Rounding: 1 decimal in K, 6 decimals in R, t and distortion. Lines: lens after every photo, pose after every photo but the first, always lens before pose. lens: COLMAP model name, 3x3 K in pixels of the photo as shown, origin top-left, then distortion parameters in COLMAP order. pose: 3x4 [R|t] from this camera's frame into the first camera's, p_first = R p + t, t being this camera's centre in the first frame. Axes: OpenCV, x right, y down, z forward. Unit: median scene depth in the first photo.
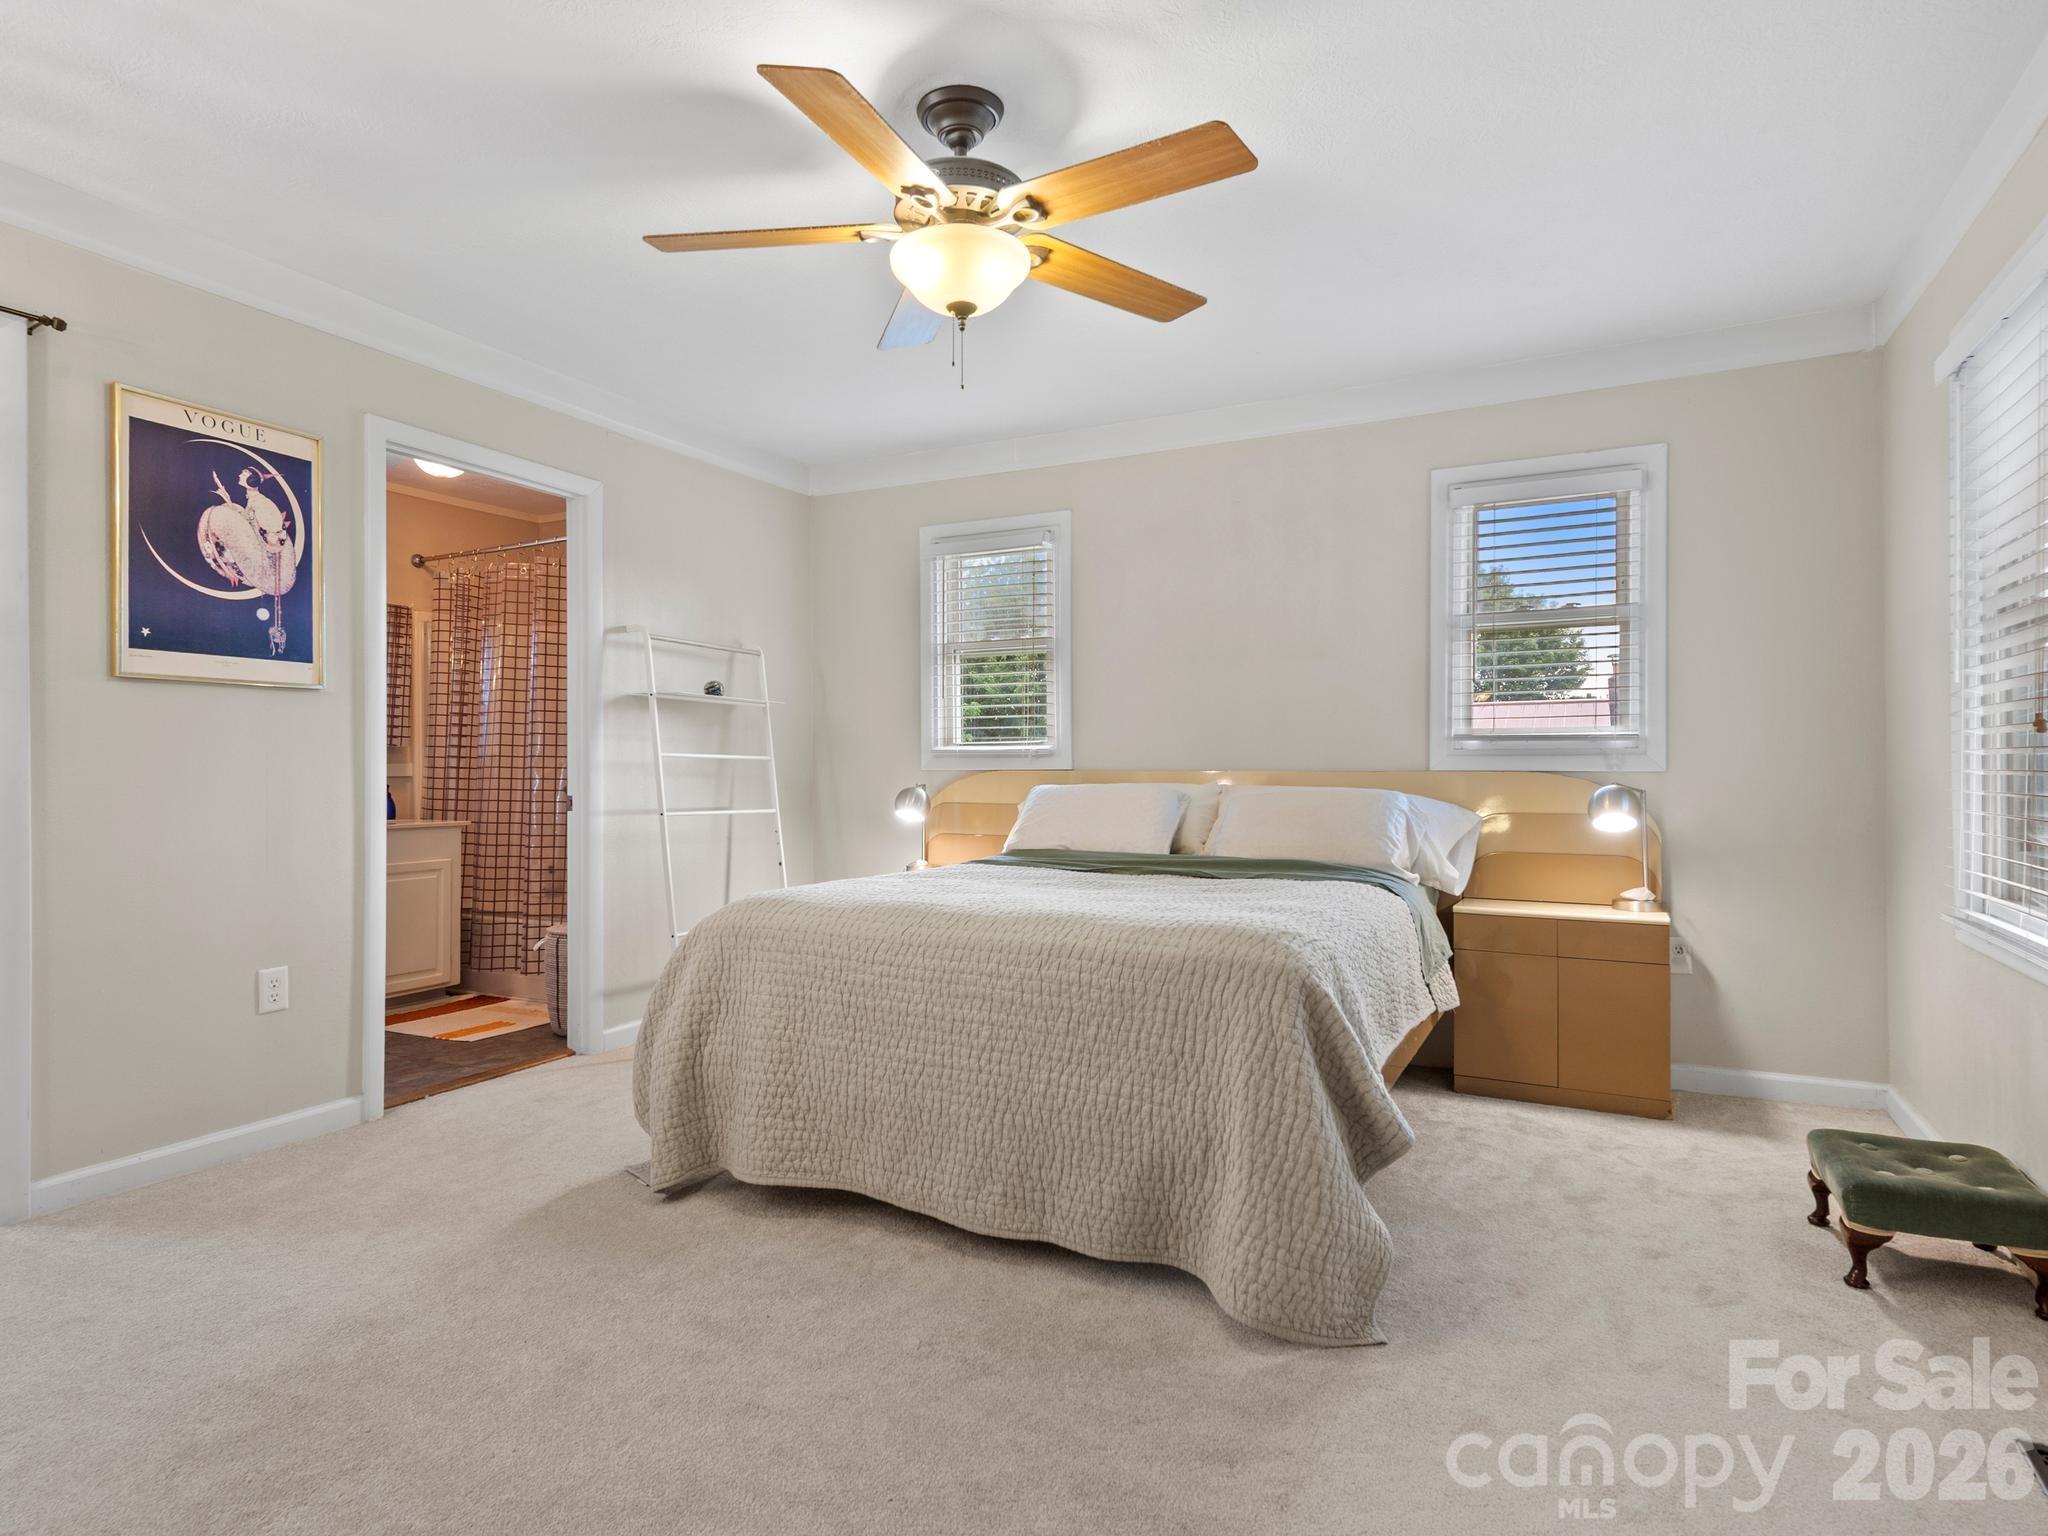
lens RADIAL K [[1131.1, 0, 1020.2], [0, 1131.1, 765.2], [0, 0, 1]] dist [0.004603, 0.001091]
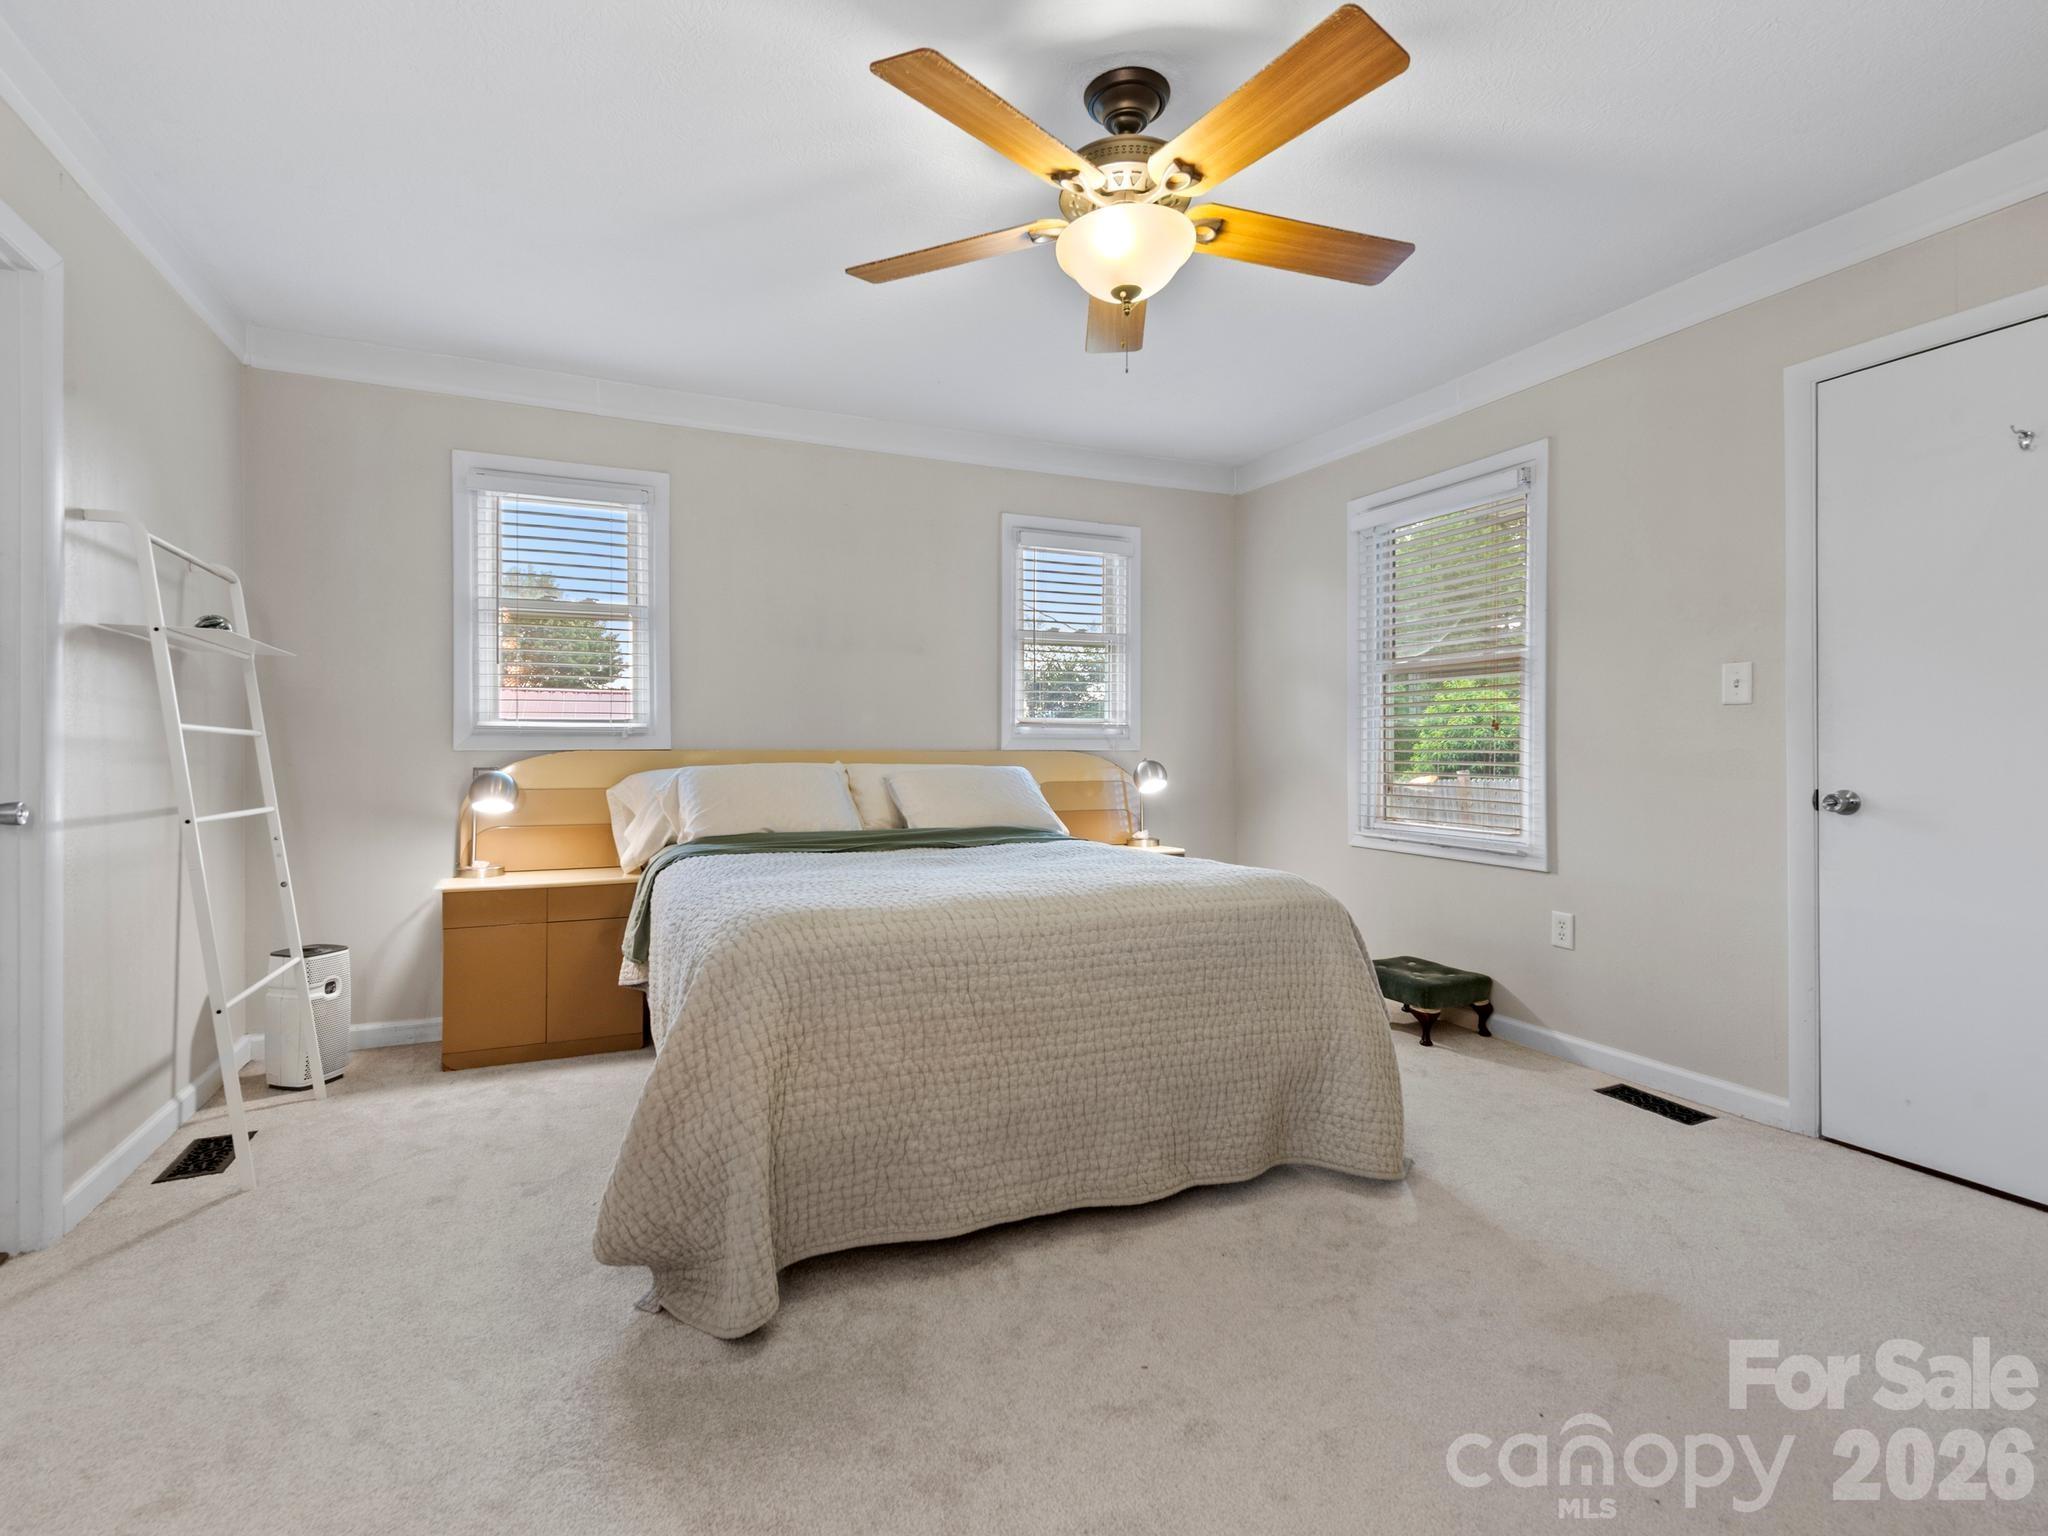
lens RADIAL K [[951.9, 0, 1021.8], [0, 951.9, 752.1], [0, 0, 1]] dist [0.010720, -0.000872]
pose [[0.634039, -0.002679, 0.773296, -0.523482], [-0.003713, 0.999972, 0.006508, -0.000101], [-0.773292, -0.006998, 0.634011, 0.366067]]
